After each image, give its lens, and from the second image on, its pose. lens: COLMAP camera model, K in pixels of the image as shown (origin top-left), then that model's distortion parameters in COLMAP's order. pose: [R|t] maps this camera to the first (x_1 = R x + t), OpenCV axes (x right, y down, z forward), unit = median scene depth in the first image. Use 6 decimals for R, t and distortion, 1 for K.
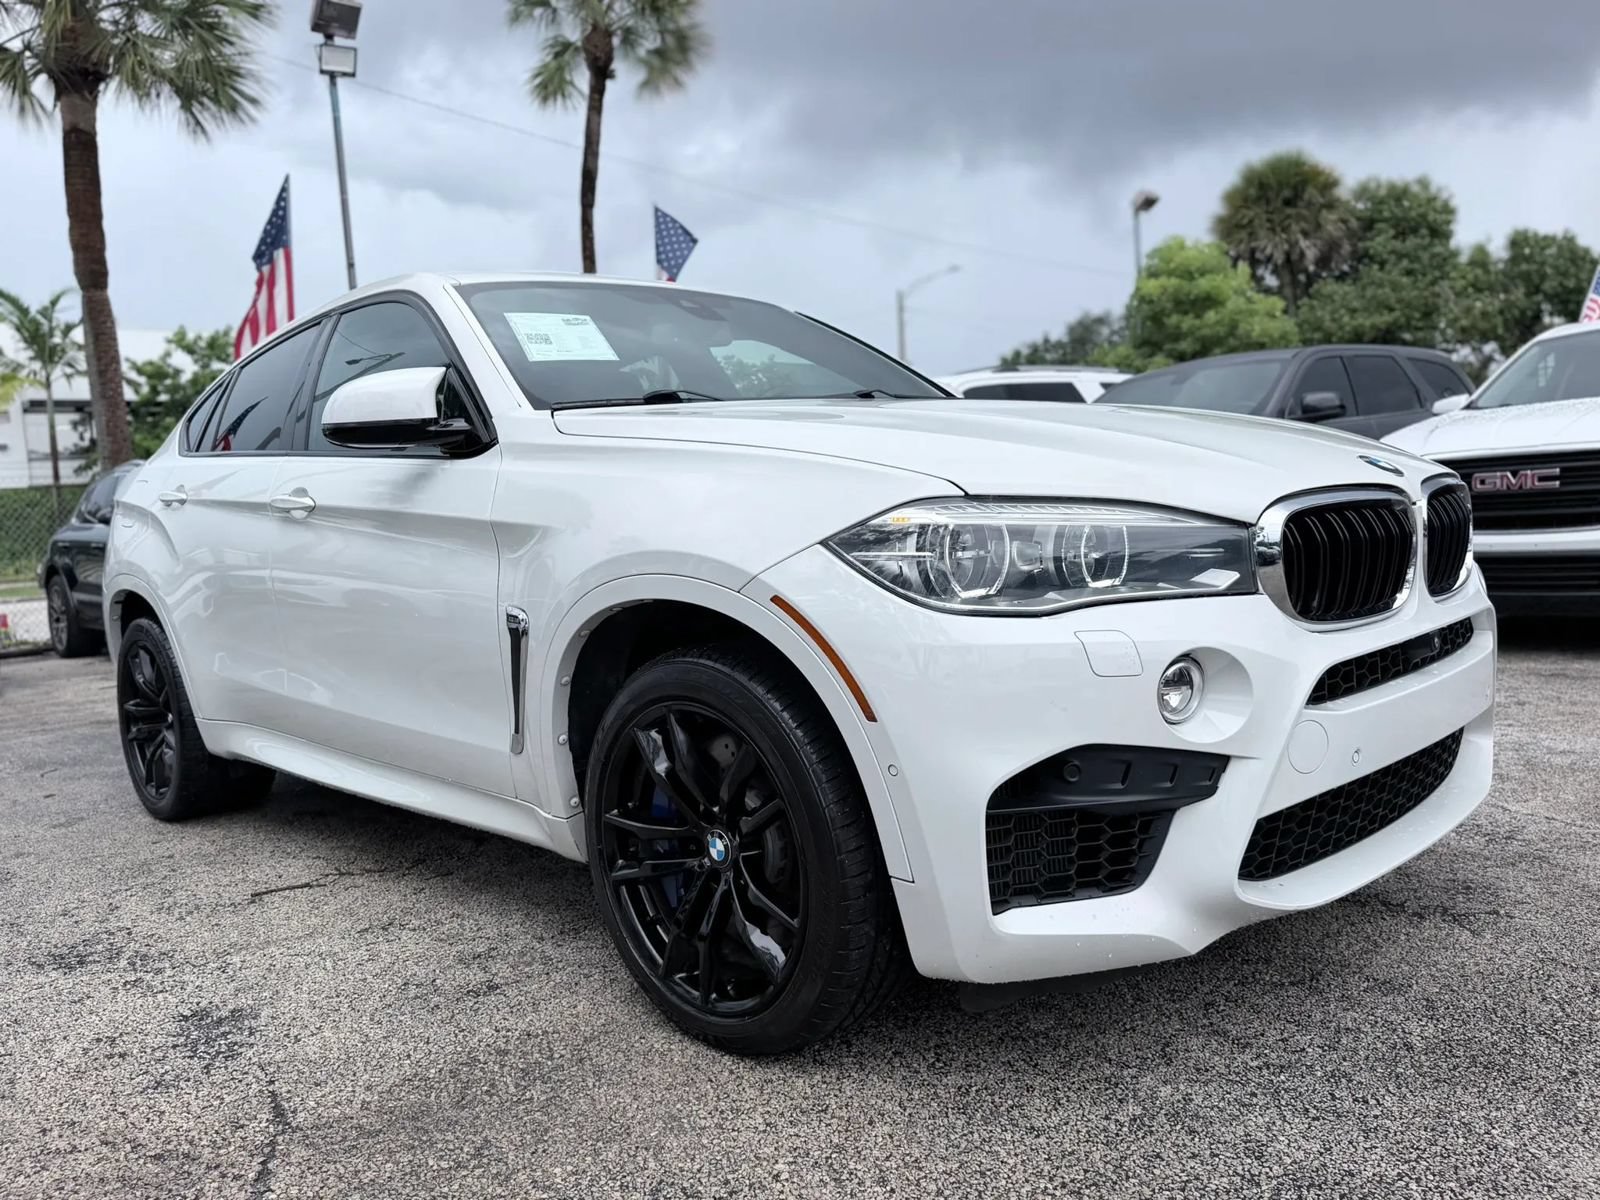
lens RADIAL K [[1240.7, 0, 800.0], [0, 1240.7, 600.0], [0, 0, 1]] dist [0.015189, -0.022859]
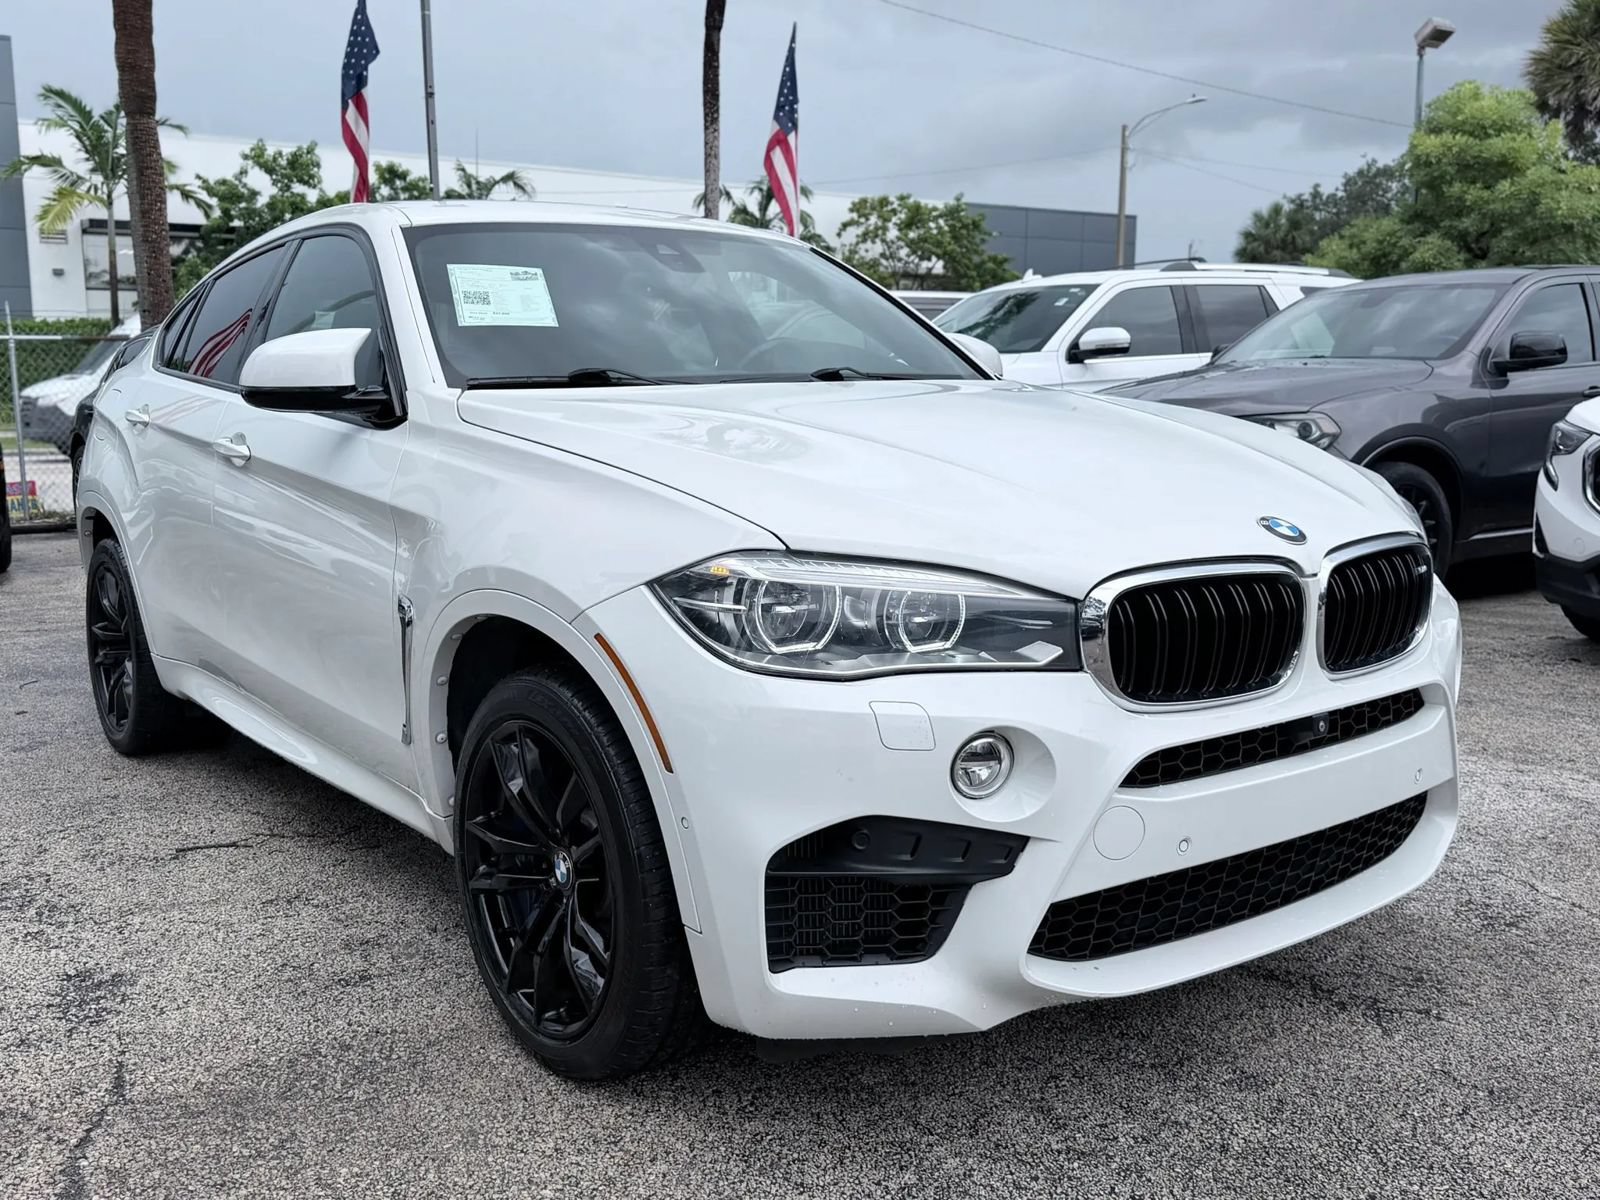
lens RADIAL K [[1510.3, 0, 802.6], [0, 1510.3, 593.0], [0, 0, 1]] dist [0.058840, -0.097600]
pose [[0.990669, 0.074095, -0.114391, 0.214193], [-0.066621, 0.995470, 0.067832, -0.098710], [0.118899, -0.059578, 0.991117, -0.139448]]
